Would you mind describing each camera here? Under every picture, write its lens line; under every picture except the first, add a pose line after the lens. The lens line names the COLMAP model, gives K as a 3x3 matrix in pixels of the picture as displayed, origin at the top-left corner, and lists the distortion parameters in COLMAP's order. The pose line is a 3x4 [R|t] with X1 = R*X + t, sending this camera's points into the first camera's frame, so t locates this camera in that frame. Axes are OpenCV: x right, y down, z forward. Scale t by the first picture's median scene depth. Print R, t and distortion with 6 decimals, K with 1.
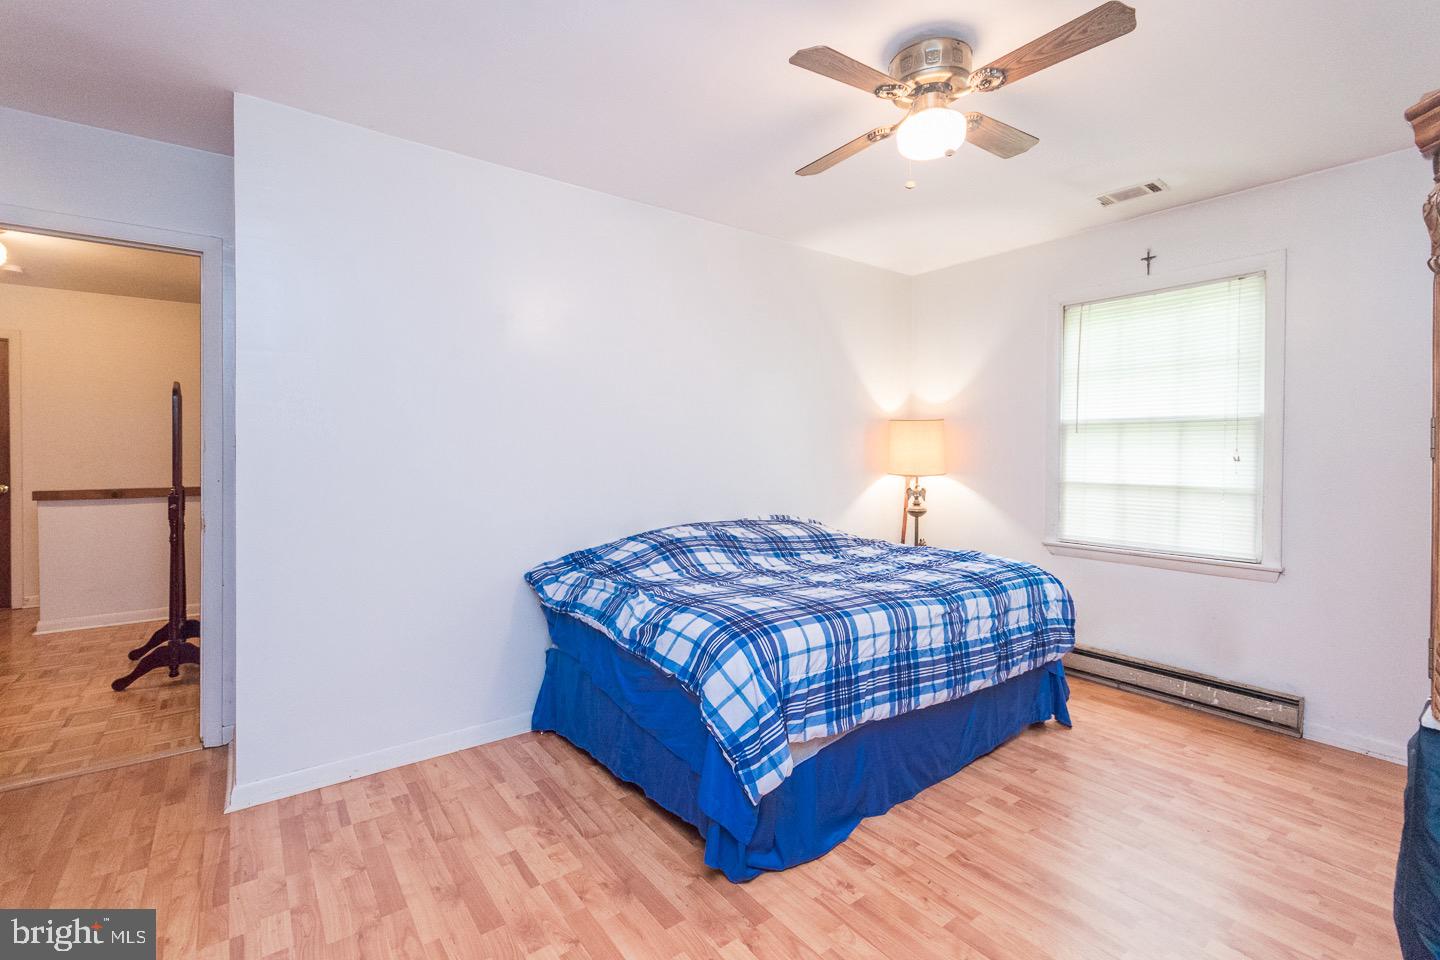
lens RADIAL K [[648.2, 0, 715.7], [0, 648.2, 449.6], [0, 0, 1]] dist [0.001275, 0.000120]
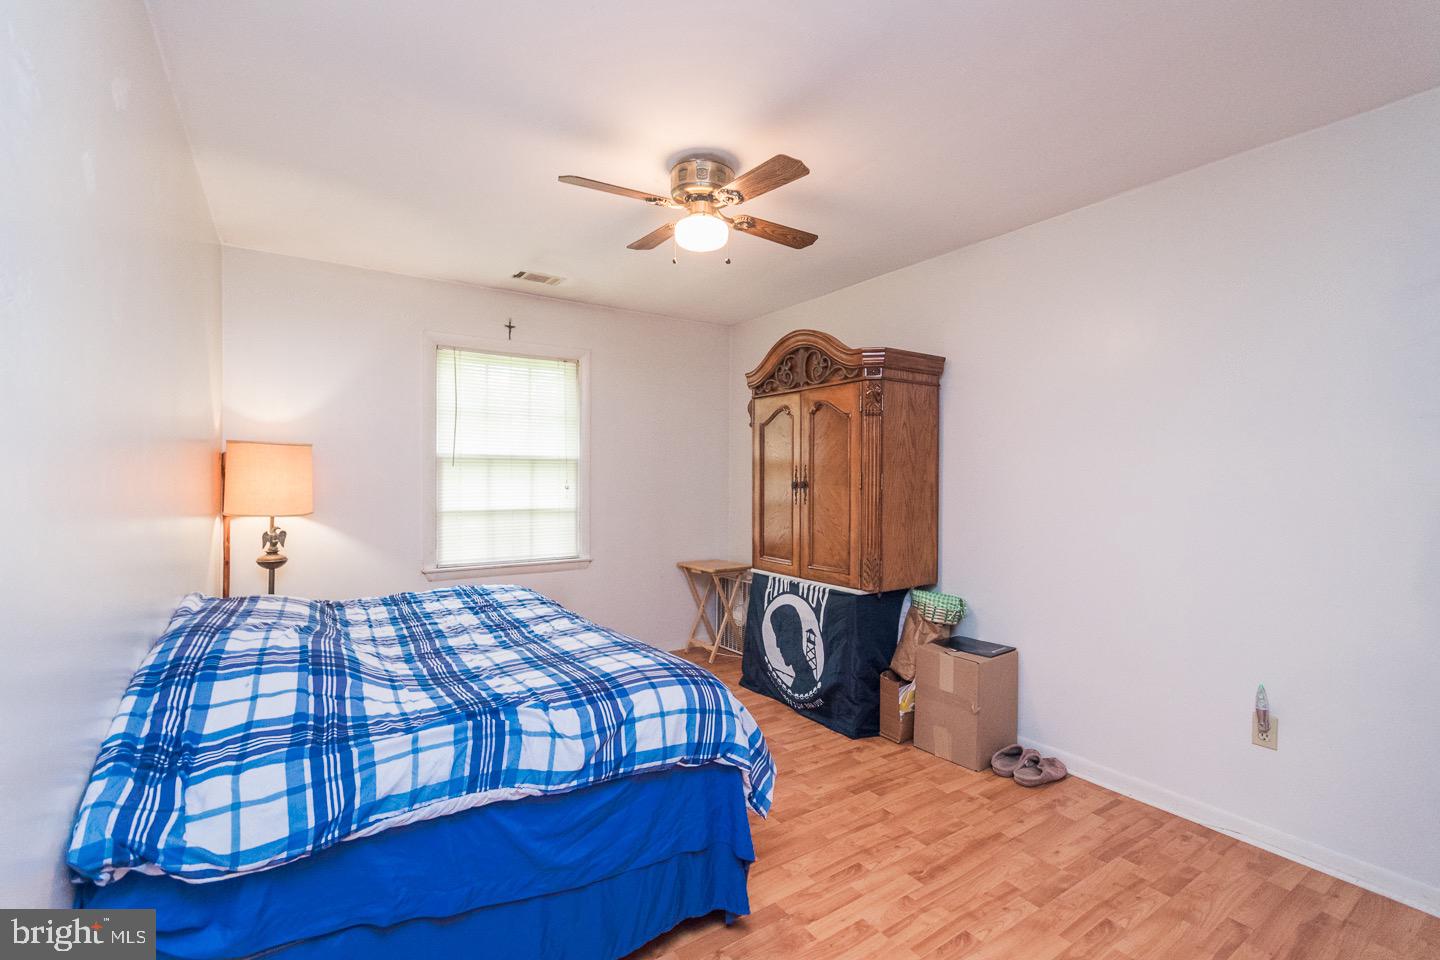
lens RADIAL K [[633.2, 0, 720.0], [0, 633.2, 480.0], [0, 0, 1]] dist [-0.001129, -0.000031]
pose [[0.040613, -0.005413, 0.999160, -0.553703], [-0.004117, 0.999976, 0.005585, -0.011040], [-0.999166, -0.004341, 0.040590, 0.578782]]
